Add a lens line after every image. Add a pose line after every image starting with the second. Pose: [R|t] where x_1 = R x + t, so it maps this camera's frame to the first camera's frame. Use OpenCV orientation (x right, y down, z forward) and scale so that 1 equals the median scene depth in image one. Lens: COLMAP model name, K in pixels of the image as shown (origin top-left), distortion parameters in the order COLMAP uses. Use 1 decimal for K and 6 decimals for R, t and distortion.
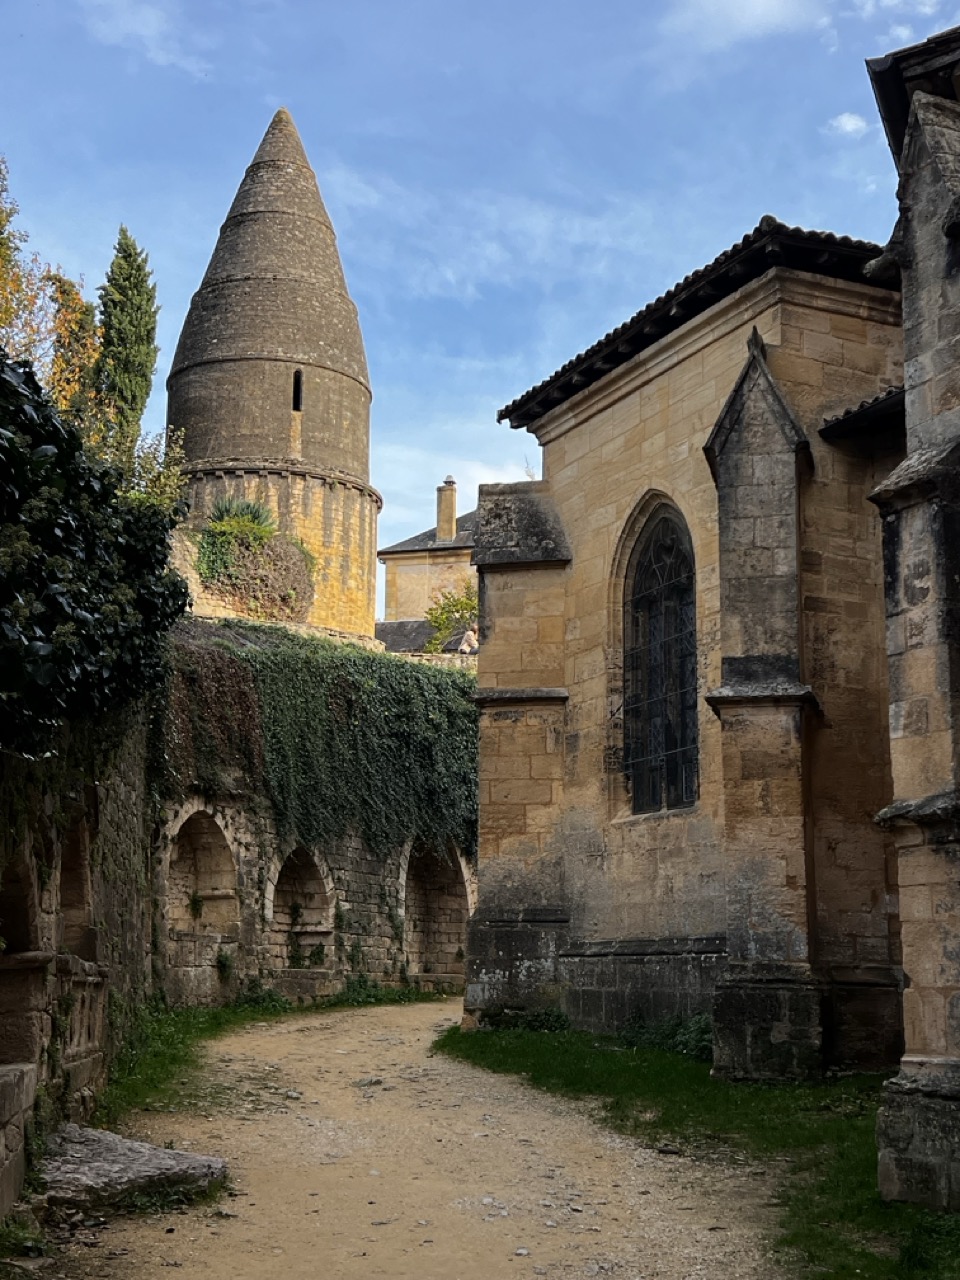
lens RADIAL K [[1673.2, 0, 484.1], [0, 1673.2, 603.9], [0, 0, 1]] dist [0.005024, 0.000000]
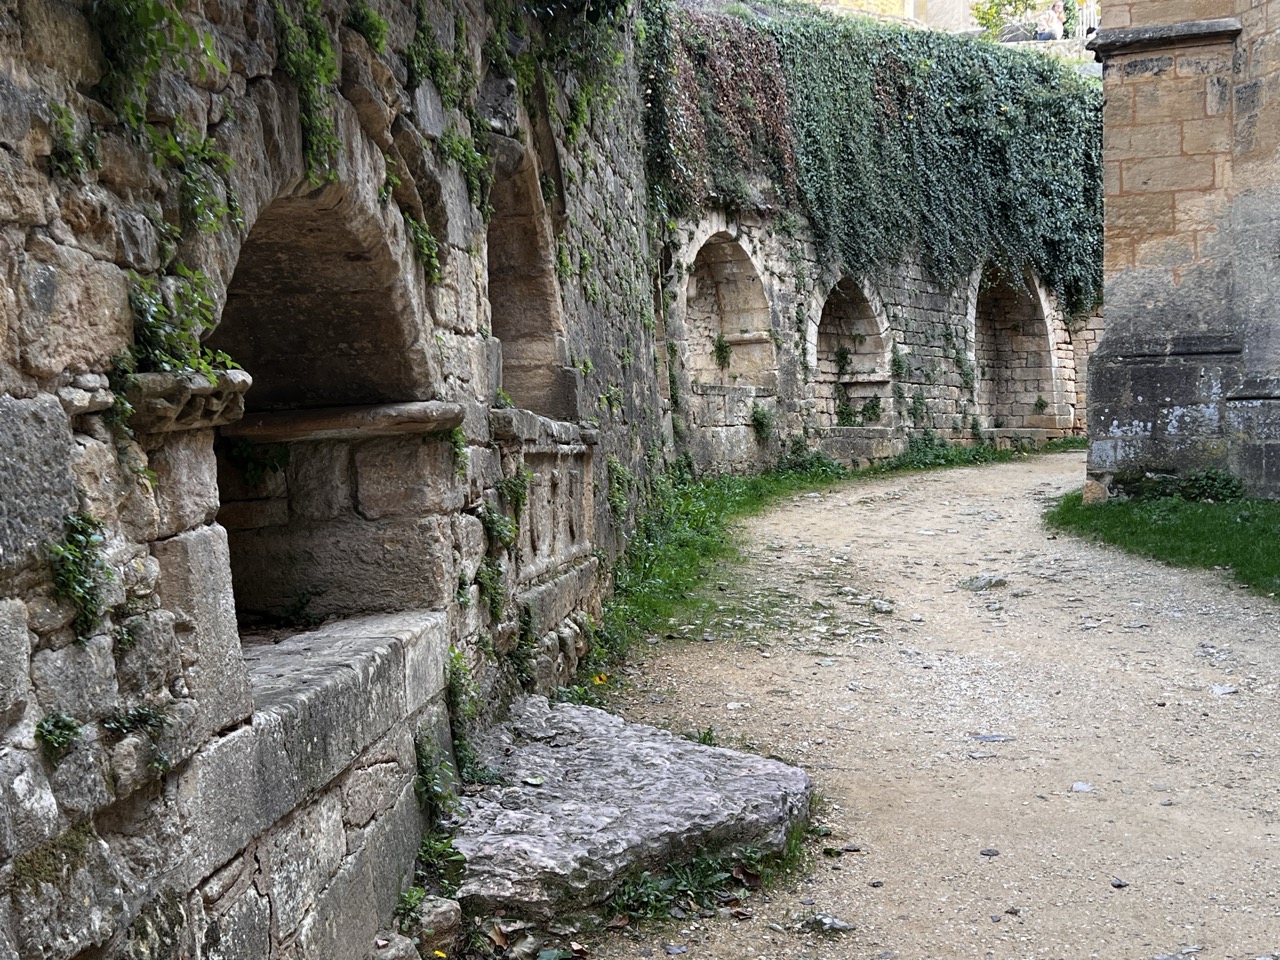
lens RADIAL K [[1673.2, 0, 640.1], [0, 1673.2, 478.5], [0, 0, 1]] dist [0.005024, 0.000000]
pose [[0.976447, -0.016673, -0.215110, -0.046507], [0.068395, 0.969508, 0.235320, 0.056363], [0.204627, -0.244490, 0.947814, 0.257268]]
